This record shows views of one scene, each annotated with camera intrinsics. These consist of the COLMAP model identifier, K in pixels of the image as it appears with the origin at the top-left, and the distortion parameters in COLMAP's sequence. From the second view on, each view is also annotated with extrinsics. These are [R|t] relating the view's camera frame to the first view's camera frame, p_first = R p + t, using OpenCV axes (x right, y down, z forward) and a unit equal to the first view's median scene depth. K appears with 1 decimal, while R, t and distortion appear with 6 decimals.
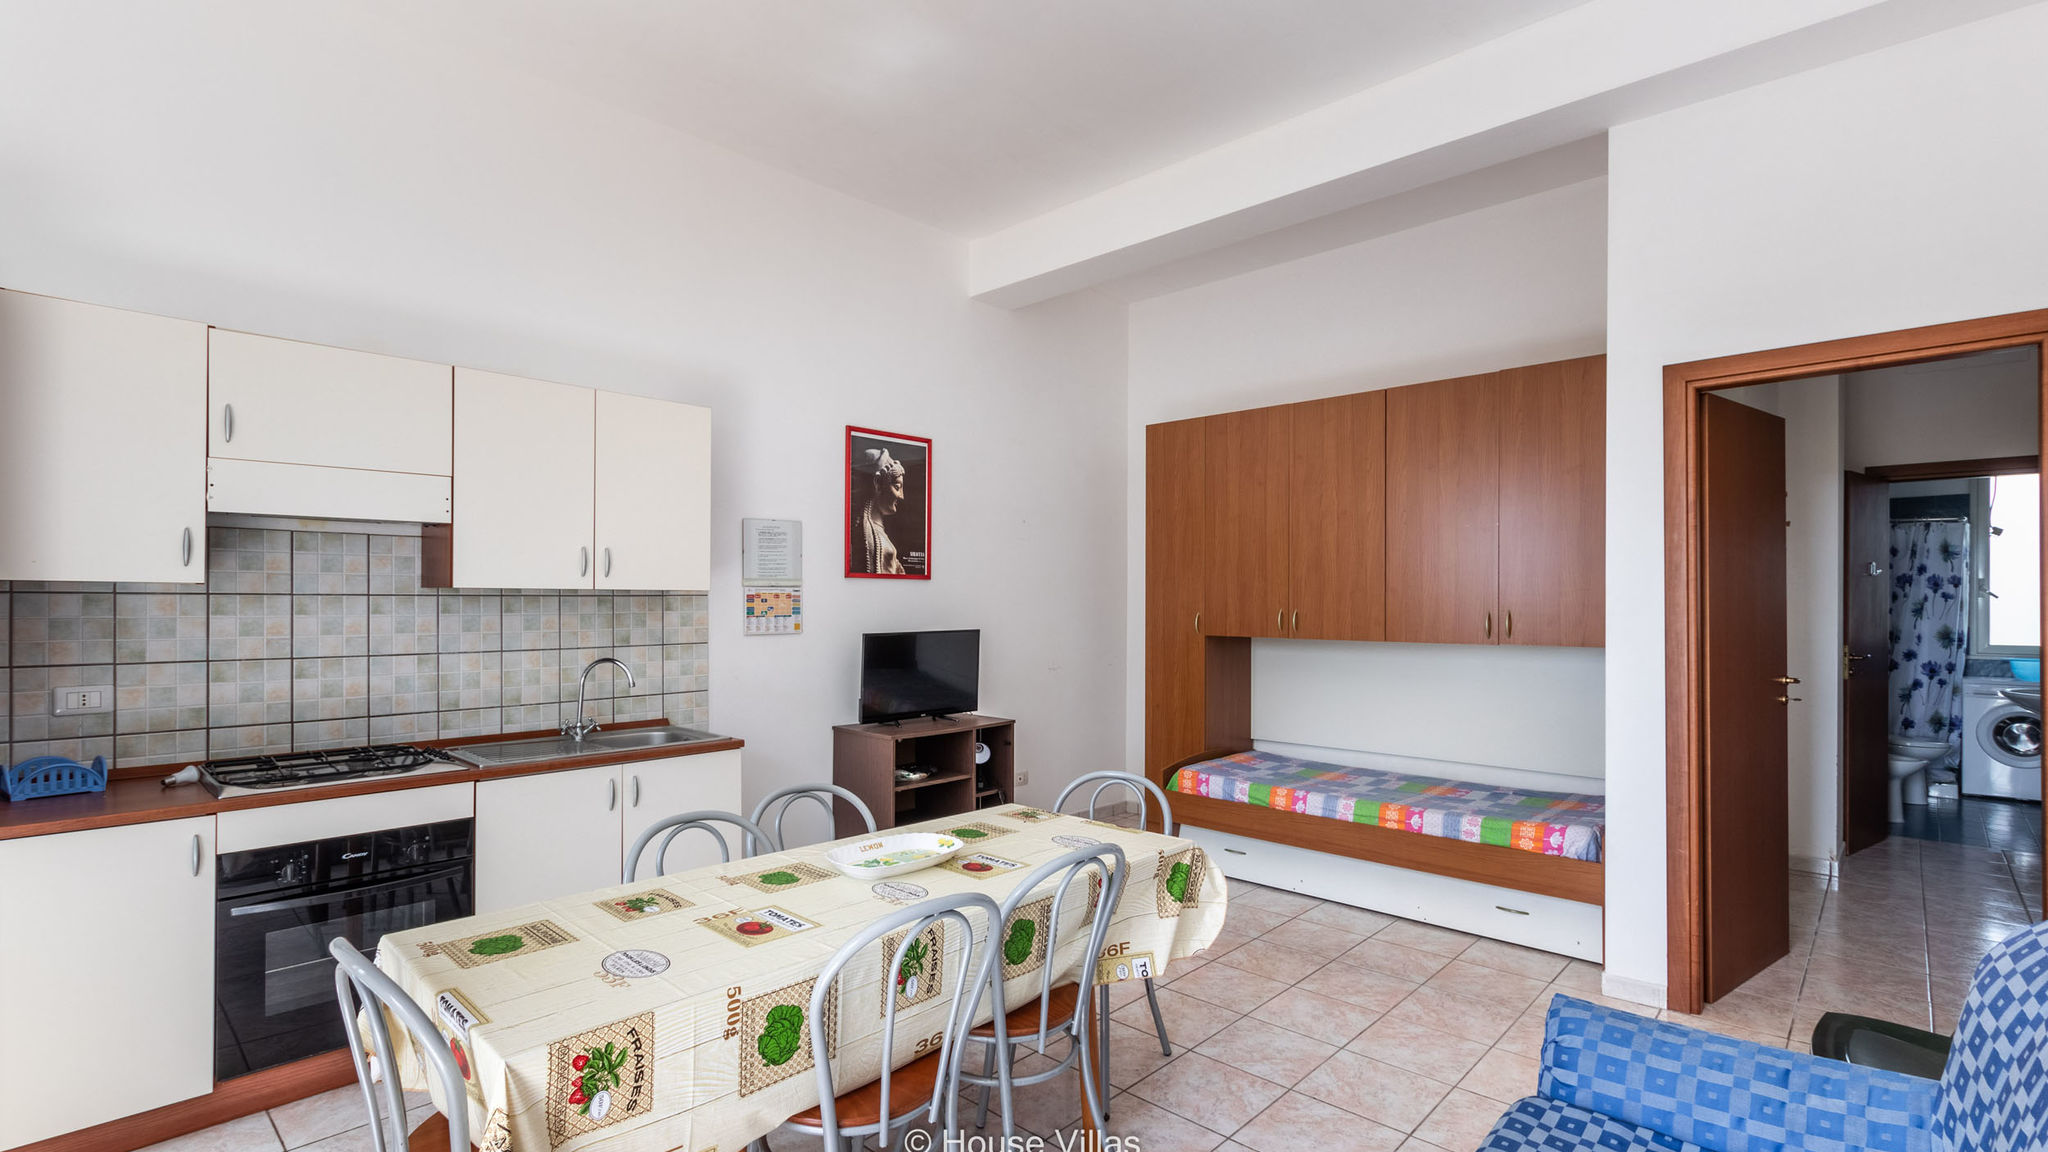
lens RADIAL K [[940.7, 0, 1021.4], [0, 940.7, 595.7], [0, 0, 1]] dist [0.001425, 0.000035]
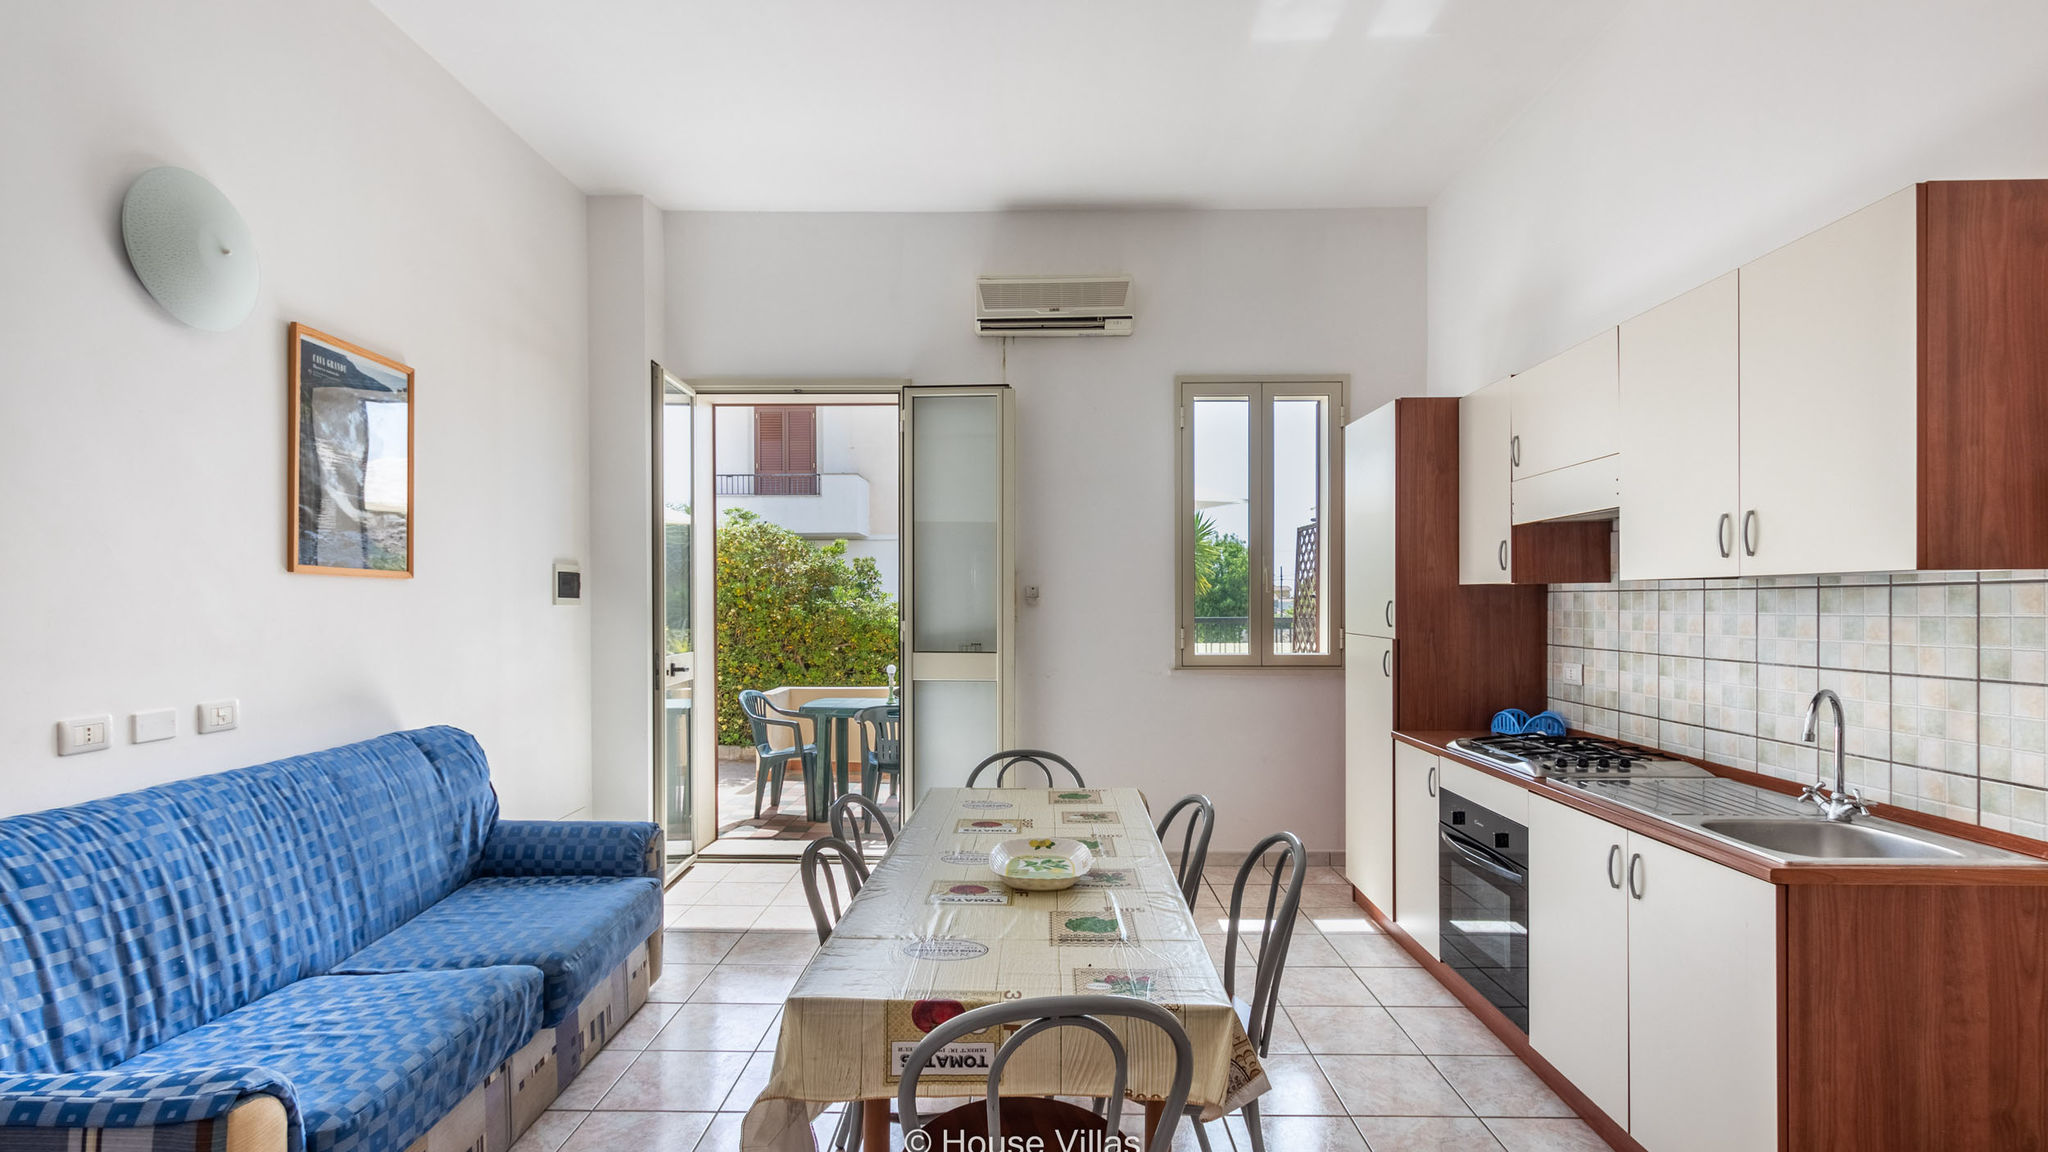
lens RADIAL K [[940.7, 0, 1021.4], [0, 940.7, 595.7], [0, 0, 1]] dist [0.001425, 0.000035]
pose [[-0.740149, -0.005494, -0.672420, 0.281829], [0.004210, 0.999909, -0.012803, 0.010178], [0.672429, -0.012307, -0.740059, 0.918455]]
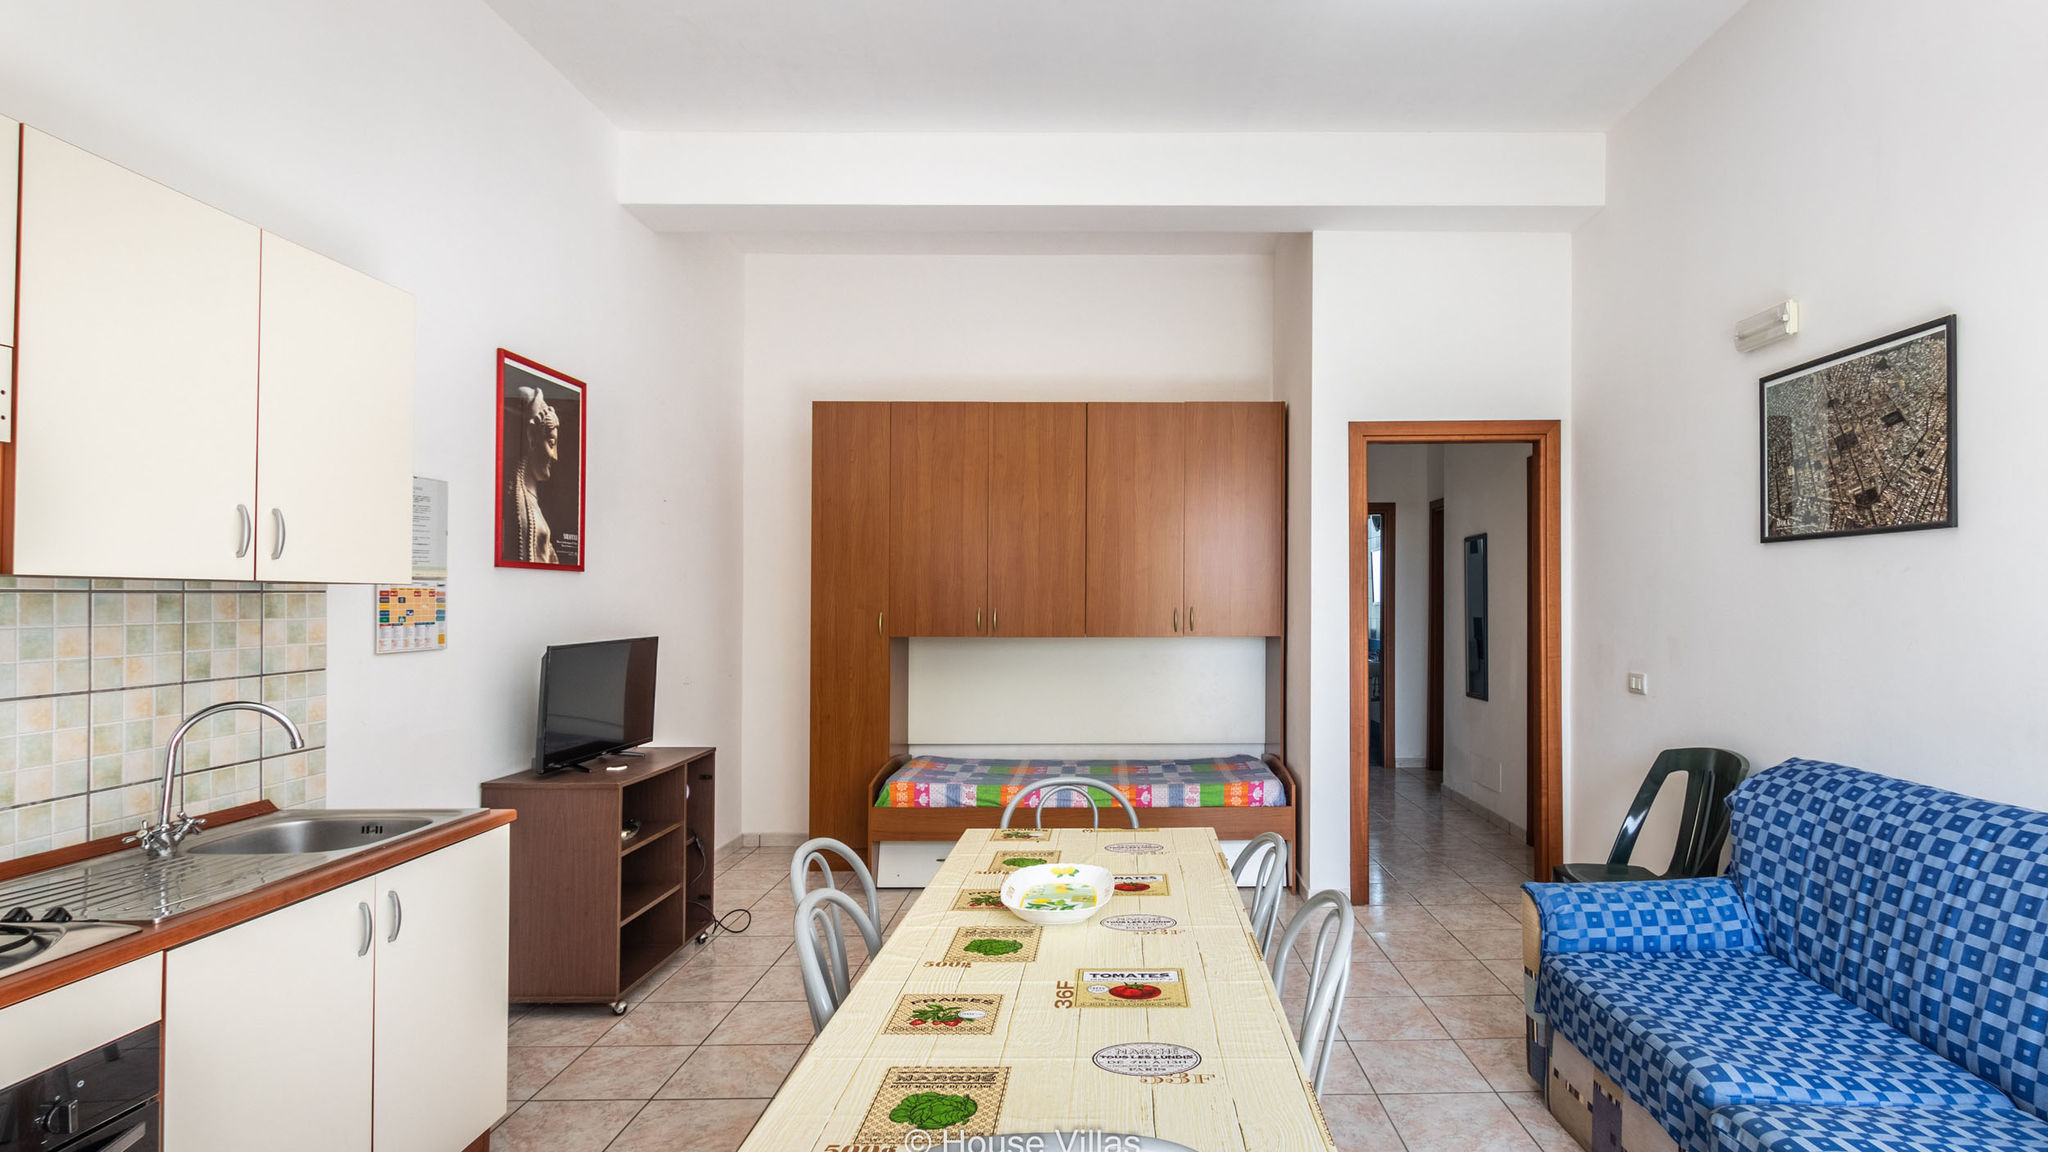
lens RADIAL K [[993.1, 0, 1122.3], [0, 993.1, 595.3], [0, 0, 1]] dist [0.002623, 0.000523]
pose [[0.720717, 0.001313, 0.693228, -0.394349], [-0.001701, 0.999999, -0.000126, 0.001041], [-0.693227, -0.001089, 0.720718, 0.163314]]
